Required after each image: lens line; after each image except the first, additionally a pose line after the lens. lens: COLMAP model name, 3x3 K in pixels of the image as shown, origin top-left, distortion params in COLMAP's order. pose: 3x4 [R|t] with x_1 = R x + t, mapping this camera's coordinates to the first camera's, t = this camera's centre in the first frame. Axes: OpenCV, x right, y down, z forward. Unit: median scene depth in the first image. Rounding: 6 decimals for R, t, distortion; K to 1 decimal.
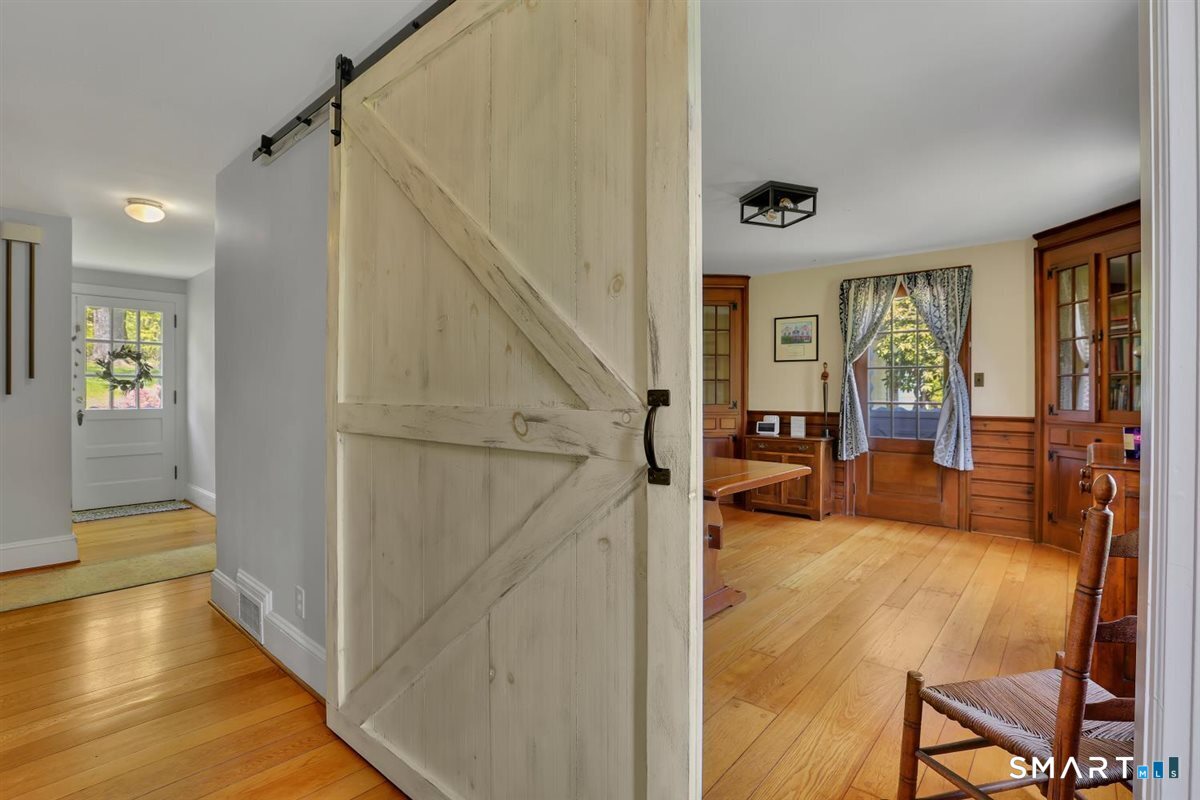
lens RADIAL K [[560.8, 0, 608.0], [0, 560.8, 394.6], [0, 0, 1]] dist [-0.029044, 0.001842]
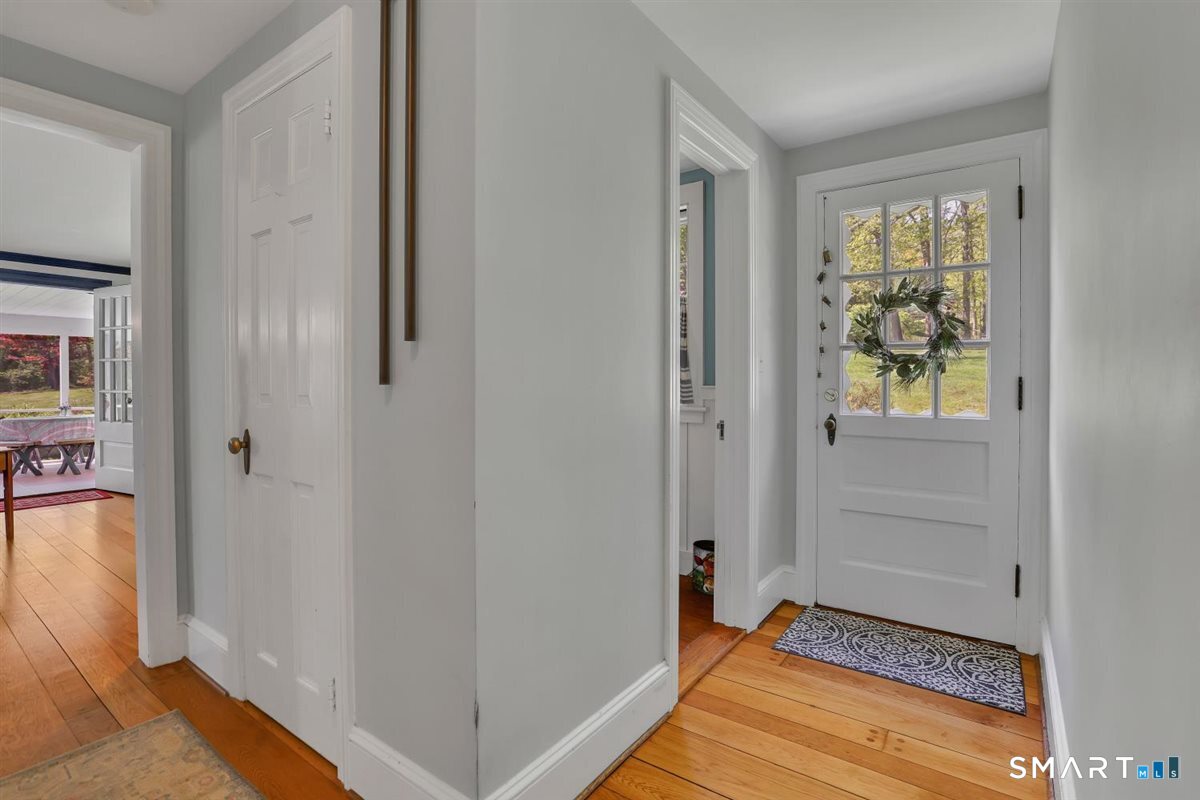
lens RADIAL K [[560.8, 0, 608.1], [0, 560.8, 381.8], [0, 0, 1]] dist [-0.029044, 0.001842]
pose [[0.083409, 0.005851, -0.996498, -0.438809], [-0.009854, 0.999939, 0.005047, -0.003370], [0.996467, 0.009398, 0.083461, 0.712876]]
